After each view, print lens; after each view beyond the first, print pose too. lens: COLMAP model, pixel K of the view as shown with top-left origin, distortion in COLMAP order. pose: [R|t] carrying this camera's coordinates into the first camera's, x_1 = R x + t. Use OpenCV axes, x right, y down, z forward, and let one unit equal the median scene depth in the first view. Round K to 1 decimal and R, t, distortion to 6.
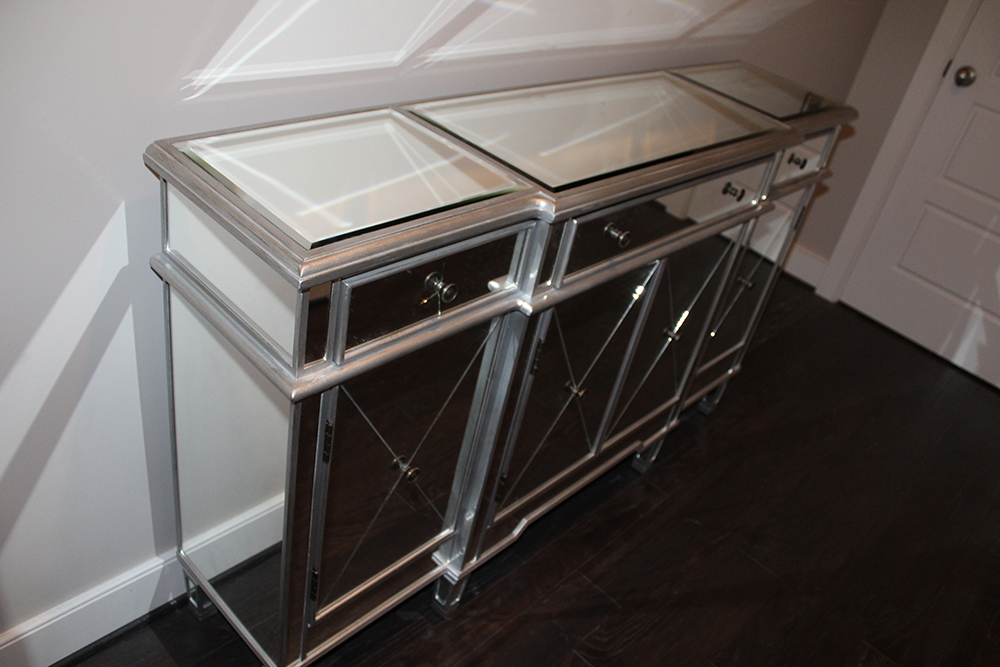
lens RADIAL K [[803.8, 0, 500.0], [0, 803.8, 333.5], [0, 0, 1]] dist [-0.011086, -0.005914]
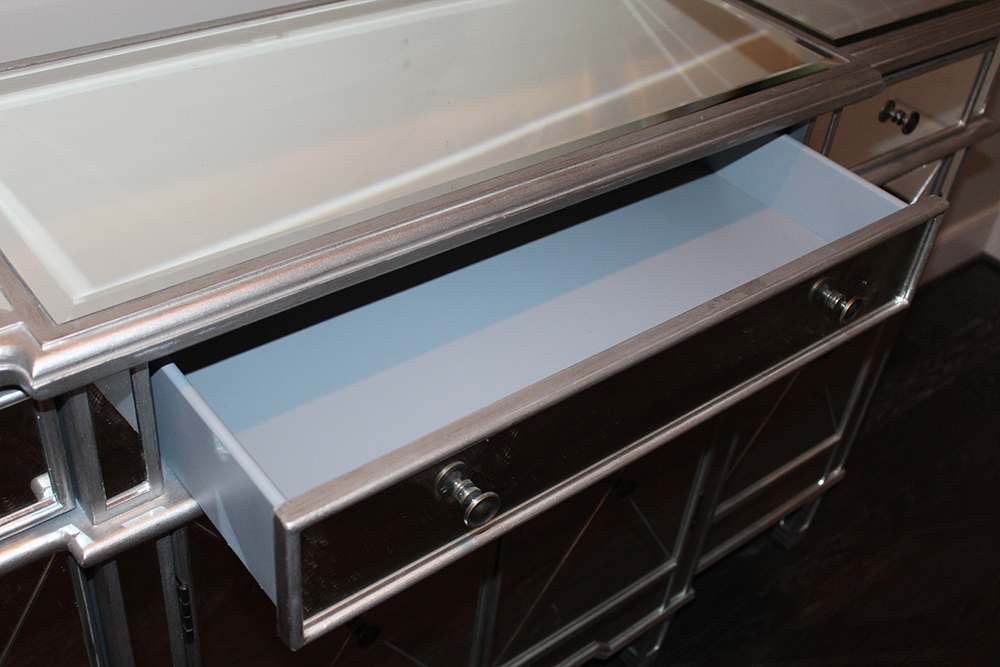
lens RADIAL K [[1079.7, 0, 500.0], [0, 1079.7, 333.5], [0, 0, 1]] dist [-0.009505, -0.001819]
pose [[0.981545, 0.000511, -0.191231, 0.204309], [0.013752, 0.997219, 0.073247, -0.106463], [0.190737, -0.074525, 0.978808, 0.236294]]
